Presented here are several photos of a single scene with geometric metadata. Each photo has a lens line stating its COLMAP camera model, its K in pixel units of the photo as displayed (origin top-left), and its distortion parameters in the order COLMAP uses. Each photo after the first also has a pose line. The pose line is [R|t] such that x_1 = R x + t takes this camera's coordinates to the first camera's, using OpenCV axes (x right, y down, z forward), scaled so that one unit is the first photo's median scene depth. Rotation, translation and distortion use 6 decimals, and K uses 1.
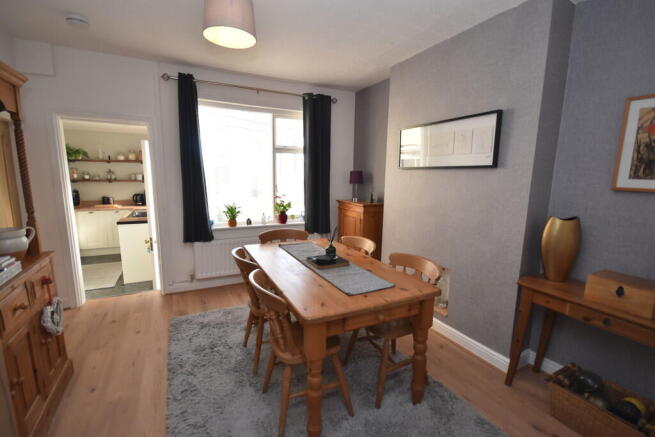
lens RADIAL K [[297.8, 0, 327.9], [0, 297.8, 217.7], [0, 0, 1]] dist [-0.000827, -0.000109]
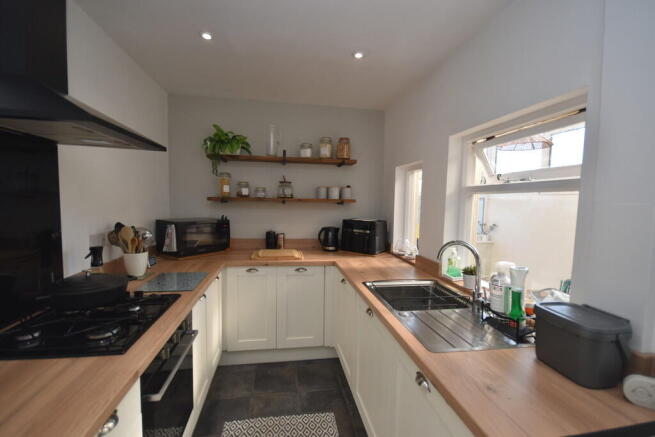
lens RADIAL K [[290.7, 0, 325.9], [0, 290.7, 220.2], [0, 0, 1]] dist [-0.000404, -0.001758]
pose [[0.953275, 0.020519, -0.301406, -0.521140], [-0.048455, 0.995159, -0.085505, -0.054286], [0.298193, 0.096115, 0.949654, 0.570873]]
